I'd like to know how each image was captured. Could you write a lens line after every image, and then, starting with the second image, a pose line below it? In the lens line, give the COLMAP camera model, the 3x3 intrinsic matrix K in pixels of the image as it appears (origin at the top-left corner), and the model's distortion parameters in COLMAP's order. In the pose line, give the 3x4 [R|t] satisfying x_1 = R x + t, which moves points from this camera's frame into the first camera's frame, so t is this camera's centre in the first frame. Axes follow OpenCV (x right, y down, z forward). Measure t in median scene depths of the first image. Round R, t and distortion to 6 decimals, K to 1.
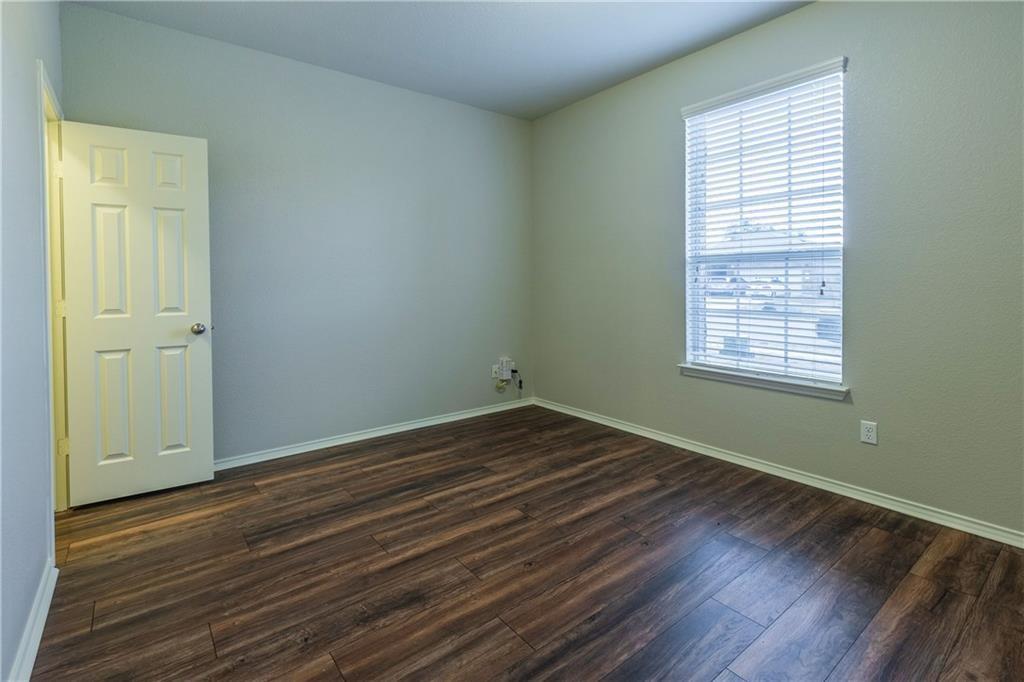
lens RADIAL K [[465.7, 0, 512.0], [0, 465.7, 341.0], [0, 0, 1]] dist [0.000304, -0.000422]
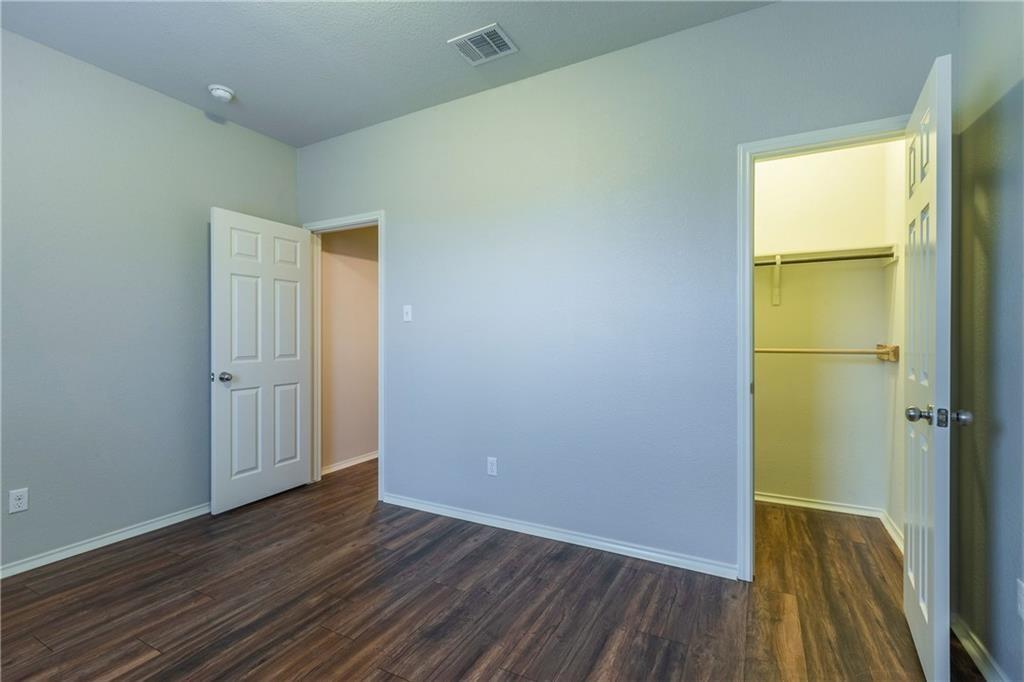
lens RADIAL K [[465.7, 0, 512.0], [0, 465.7, 341.0], [0, 0, 1]] dist [0.000304, -0.000422]
pose [[-0.916829, 0.017045, -0.398916, 0.054248], [-0.037307, 0.991061, 0.128087, -0.297350], [0.397534, 0.132316, -0.907997, 1.995079]]
